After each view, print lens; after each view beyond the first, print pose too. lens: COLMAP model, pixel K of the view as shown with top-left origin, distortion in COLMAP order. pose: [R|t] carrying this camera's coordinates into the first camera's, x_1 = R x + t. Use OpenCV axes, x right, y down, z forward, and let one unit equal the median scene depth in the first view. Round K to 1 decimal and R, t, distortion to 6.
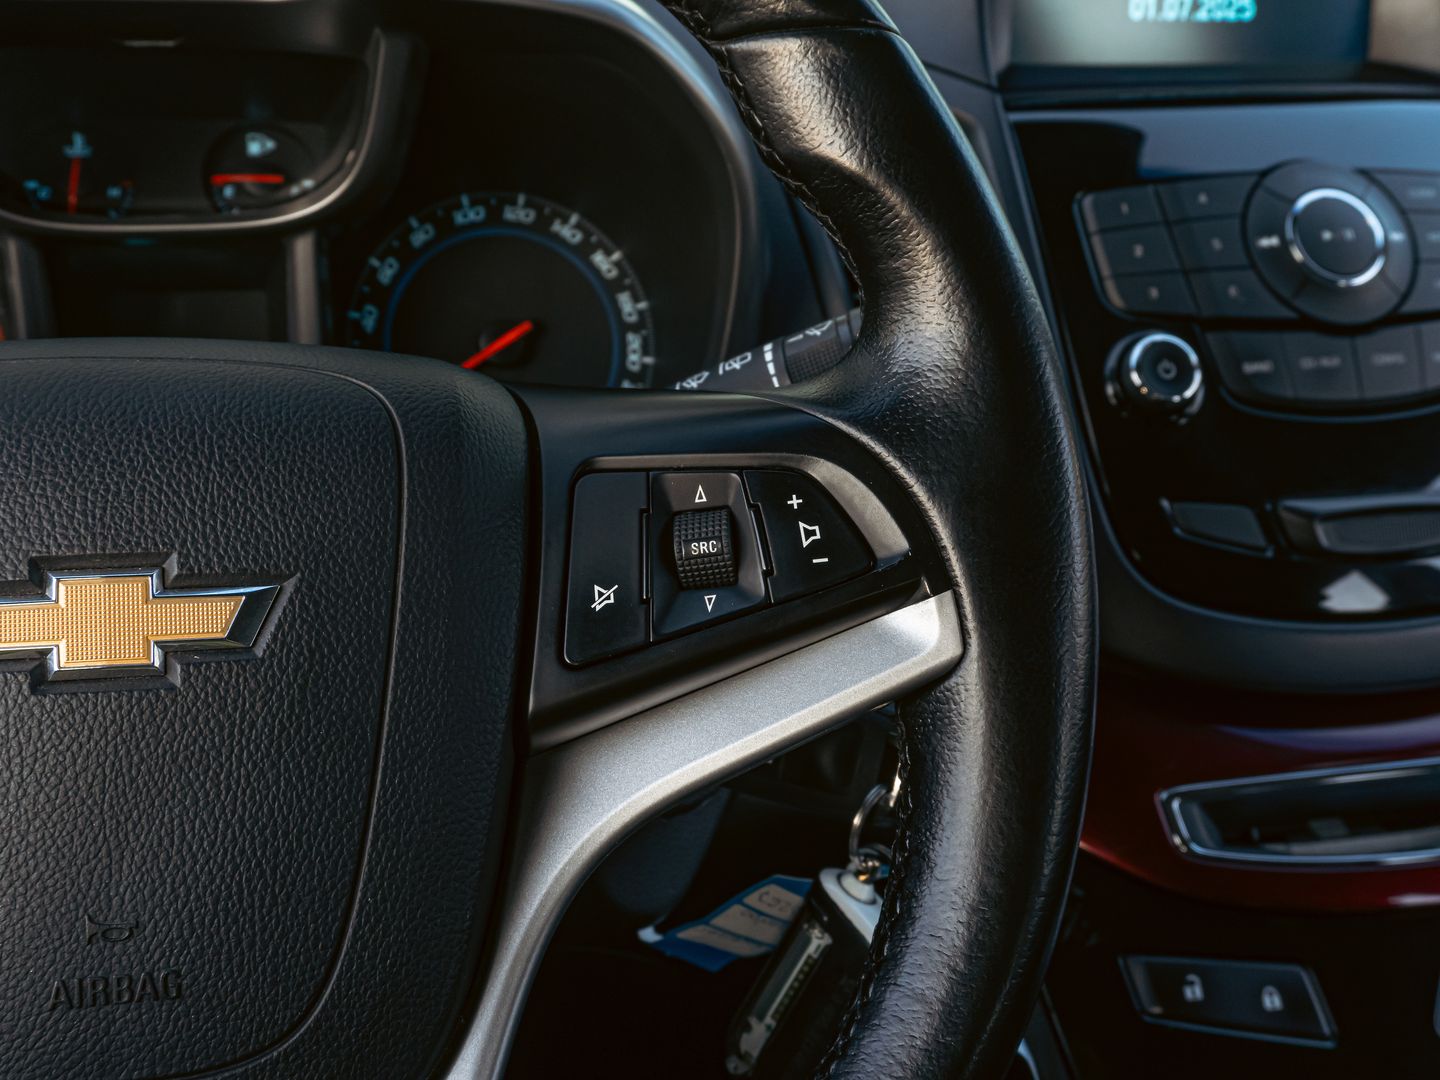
lens RADIAL K [[1744.6, 0, 731.8], [0, 1744.6, 544.4], [0, 0, 1]] dist [0.083754, 0.000000]
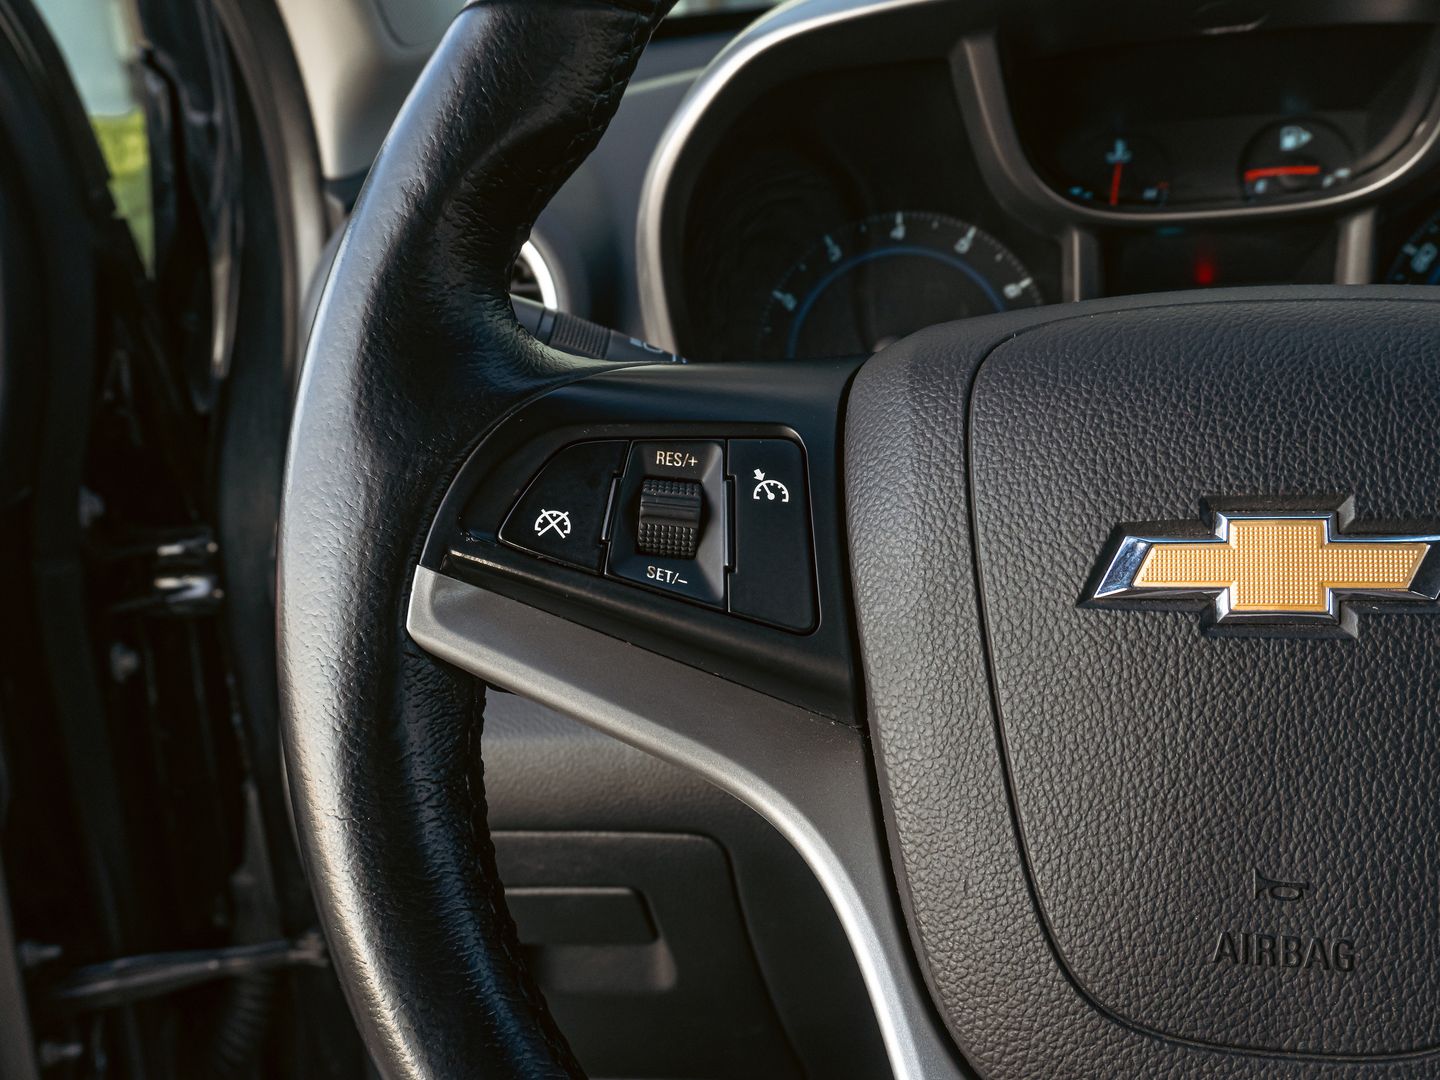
lens RADIAL K [[1663.3, 0, 767.3], [0, 1663.3, 540.7], [0, 0, 1]] dist [0.018359, 0.000000]
pose [[0.893291, 0.034452, -0.448156, -0.193173], [-0.048314, 0.998641, -0.019532, 0.060003], [0.446874, 0.039100, 0.893742, 0.068010]]
